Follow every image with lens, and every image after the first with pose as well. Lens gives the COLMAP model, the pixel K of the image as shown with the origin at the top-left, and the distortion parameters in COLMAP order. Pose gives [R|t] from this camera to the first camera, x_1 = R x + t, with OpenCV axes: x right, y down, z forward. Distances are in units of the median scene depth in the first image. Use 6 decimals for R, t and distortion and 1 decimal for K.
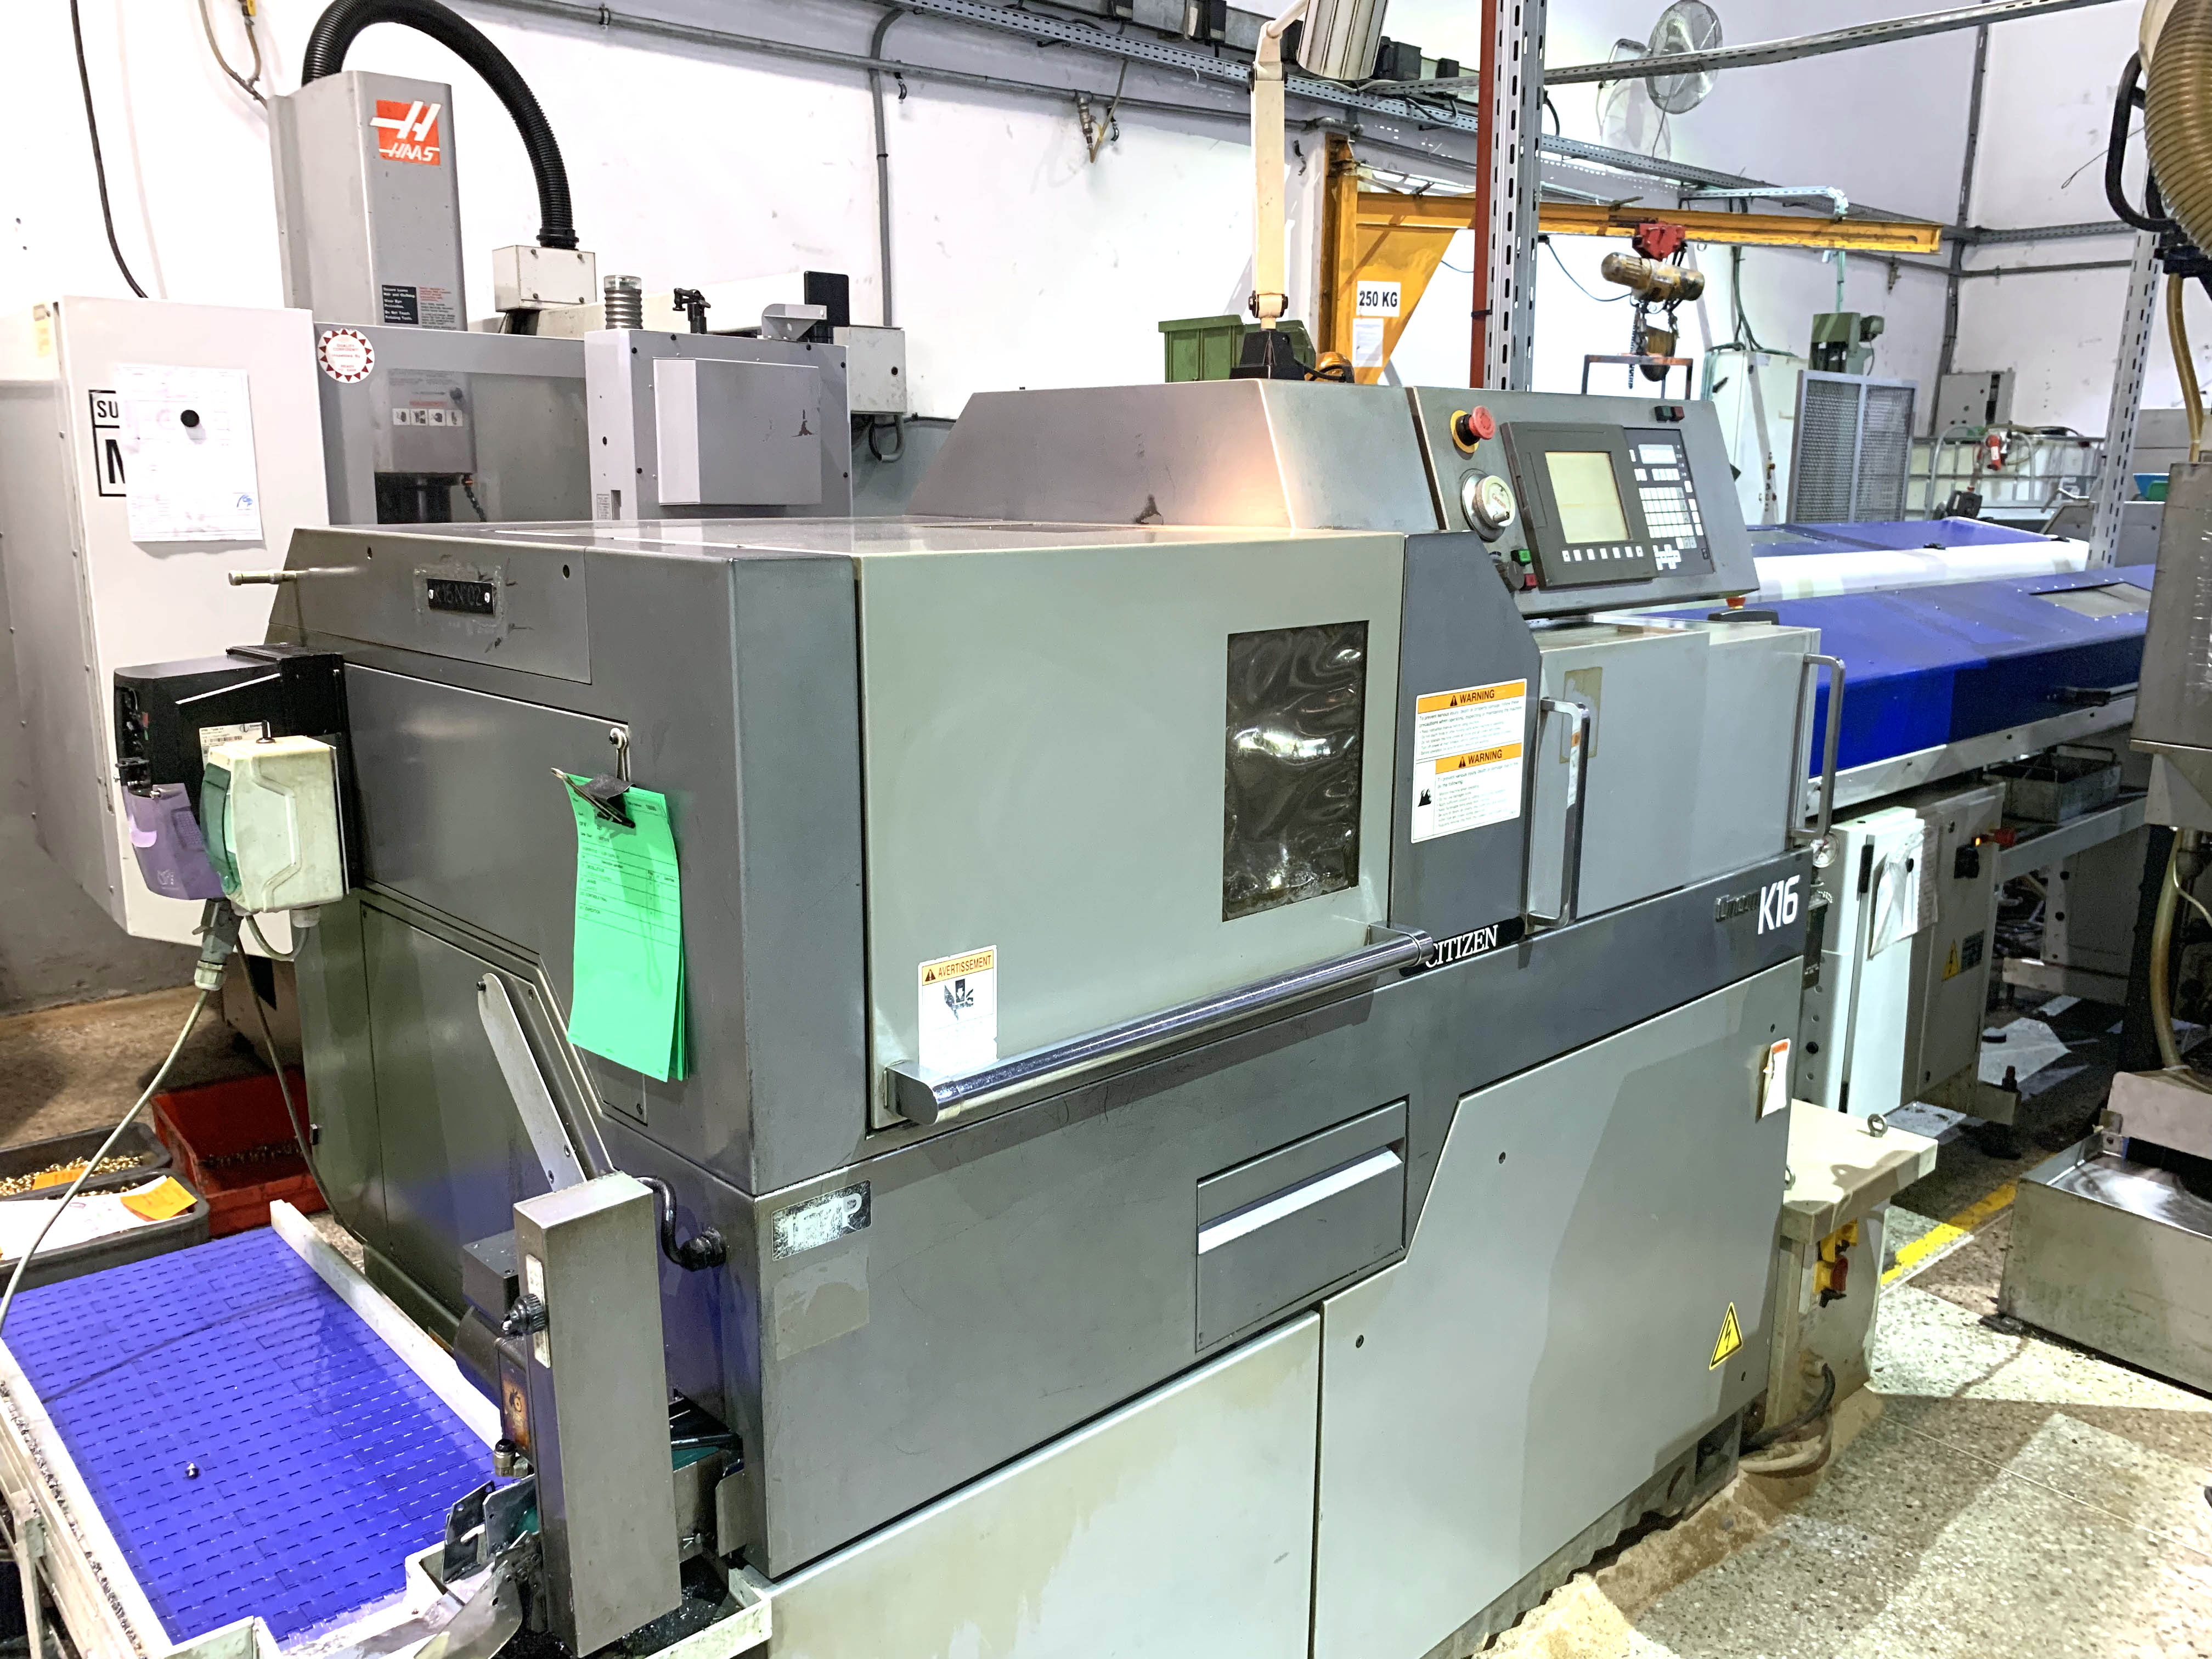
lens RADIAL K [[1697.6, 0, 1115.8], [0, 1697.6, 825.2], [0, 0, 1]] dist [0.003128, -0.002483]
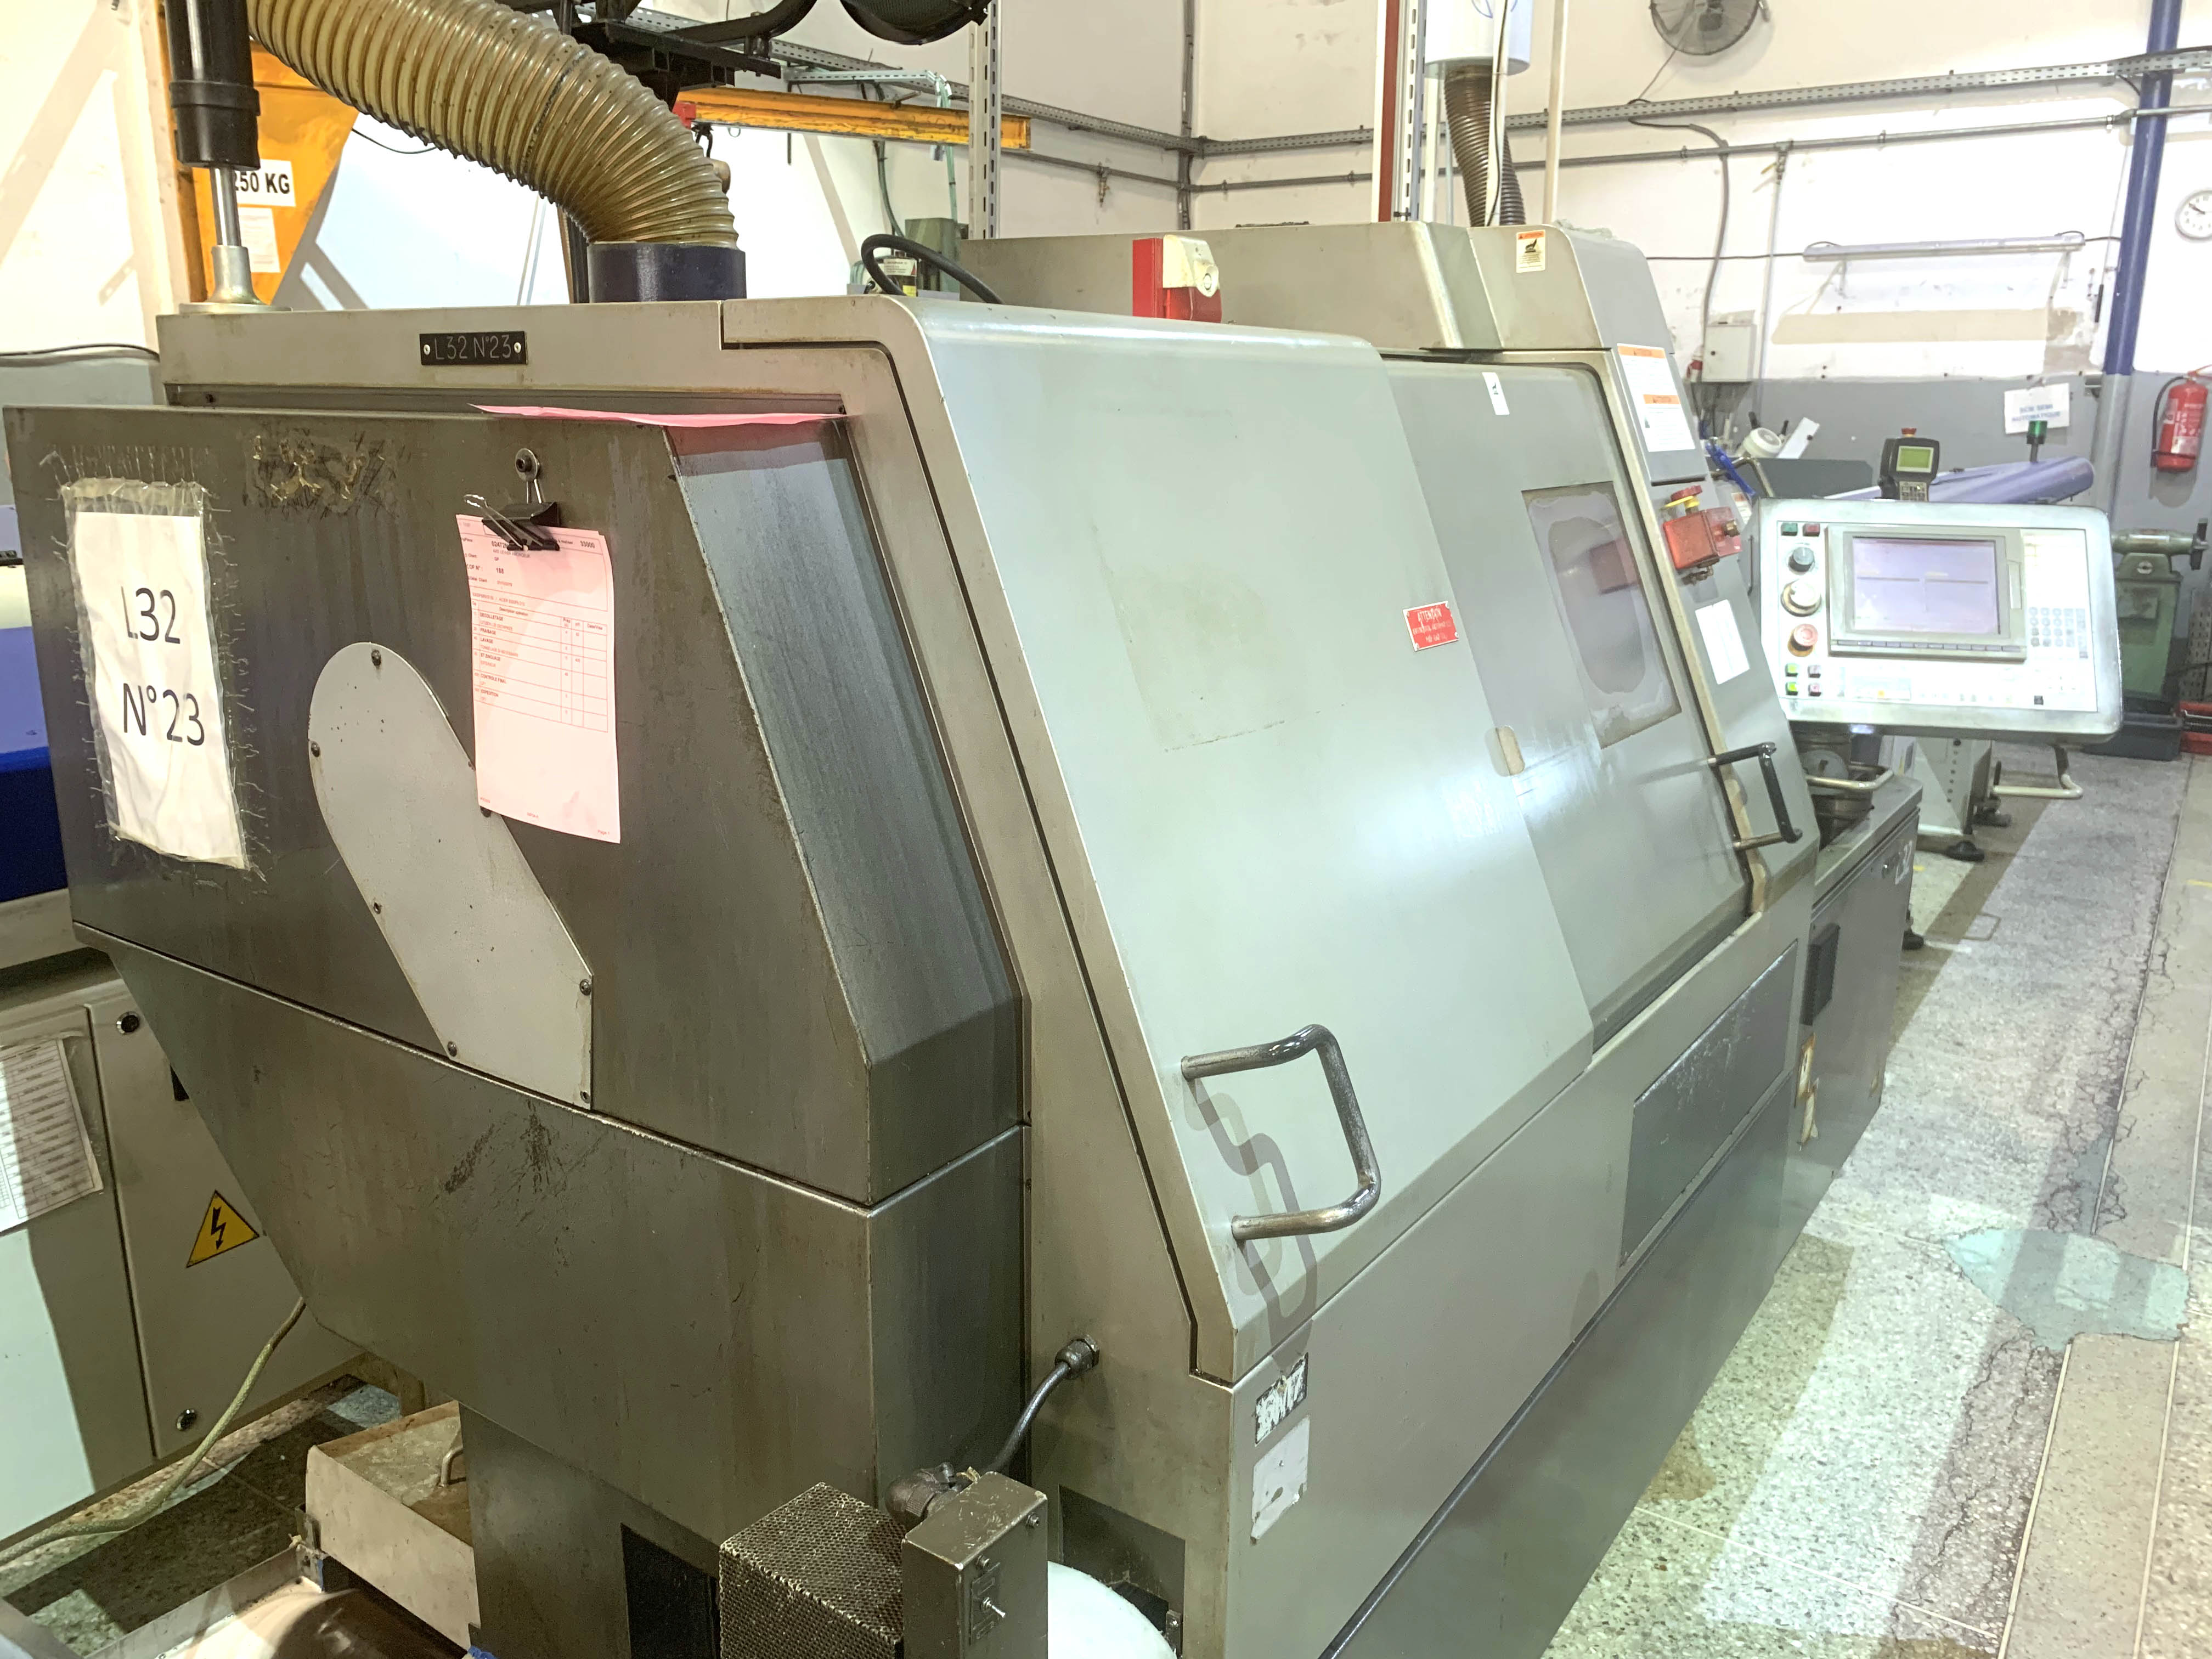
lens RADIAL K [[1697.6, 0, 1111.8], [0, 1697.6, 822.7], [0, 0, 1]] dist [0.003128, -0.002483]
pose [[0.966704, -0.071784, 0.245621, 0.355991], [0.063642, 0.997133, 0.040937, -0.035395], [-0.247856, -0.023942, 0.968501, 0.183672]]
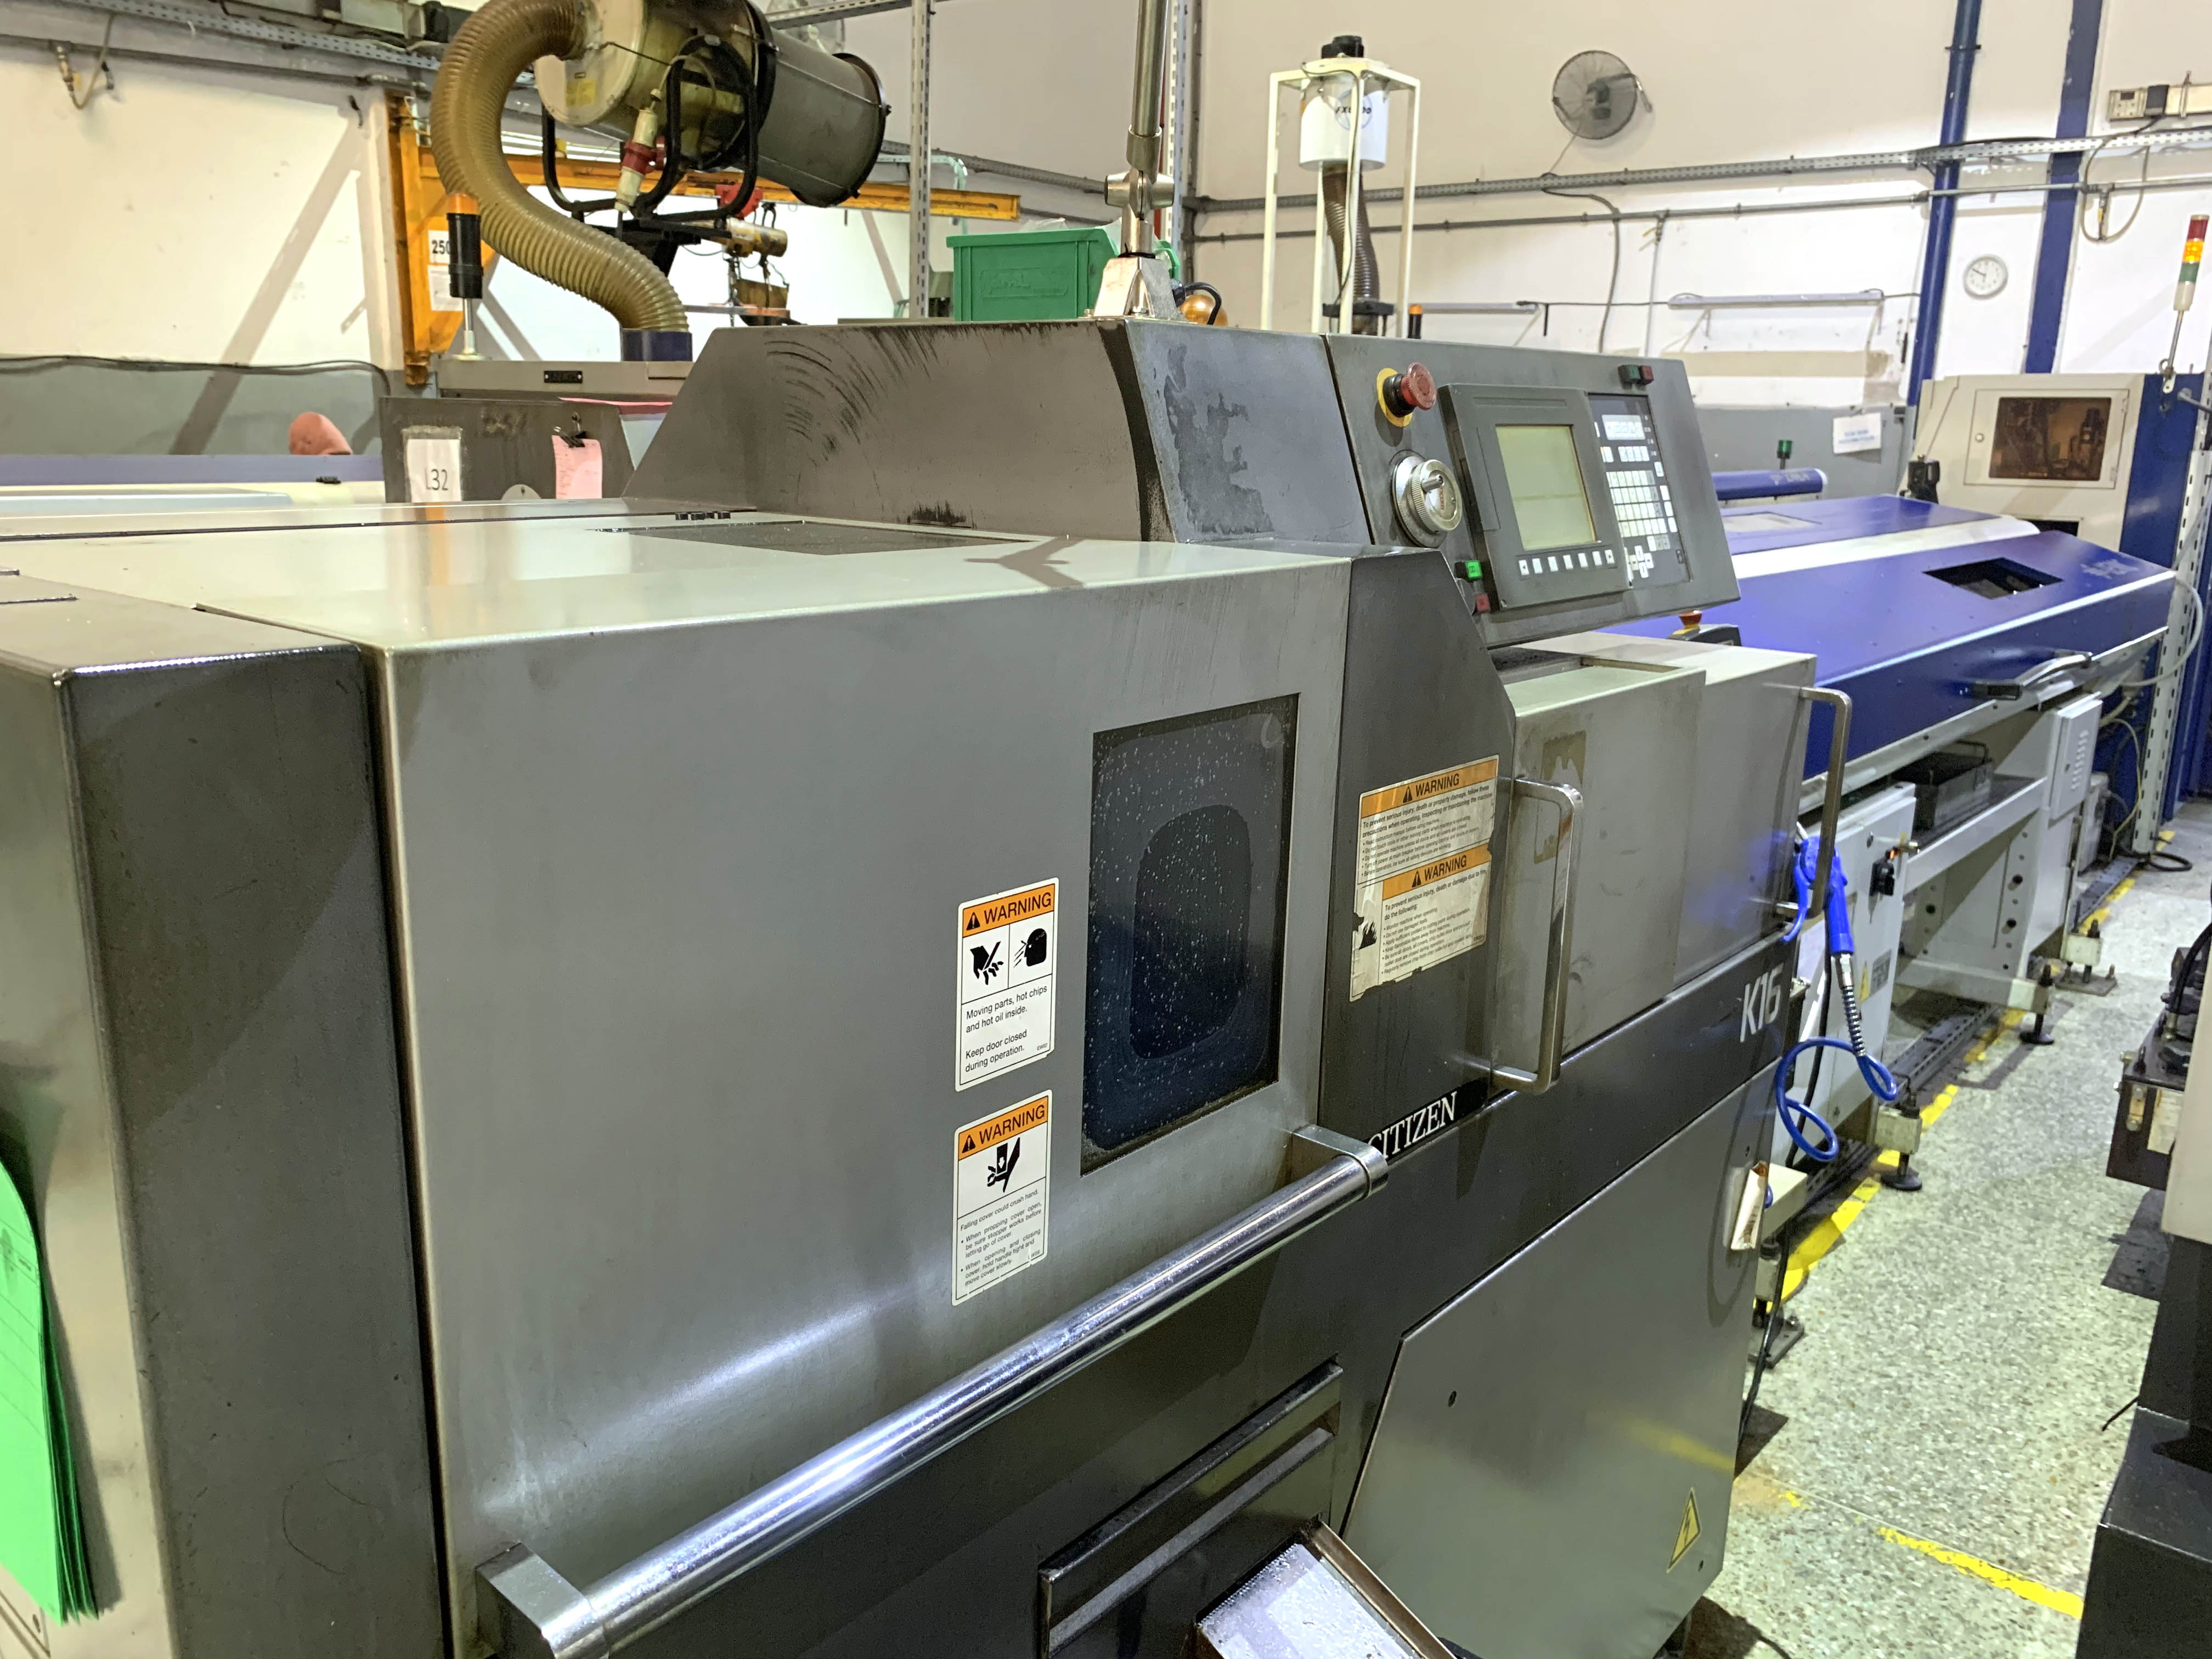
lens RADIAL K [[1697.6, 0, 1099.1], [0, 1697.6, 824.1], [0, 0, 1]] dist [0.003128, -0.002483]
pose [[0.984277, -0.035278, 0.173072, 0.404238], [0.030867, 0.999128, 0.028113, 0.041320], [-0.173913, -0.022328, 0.984508, -0.154262]]
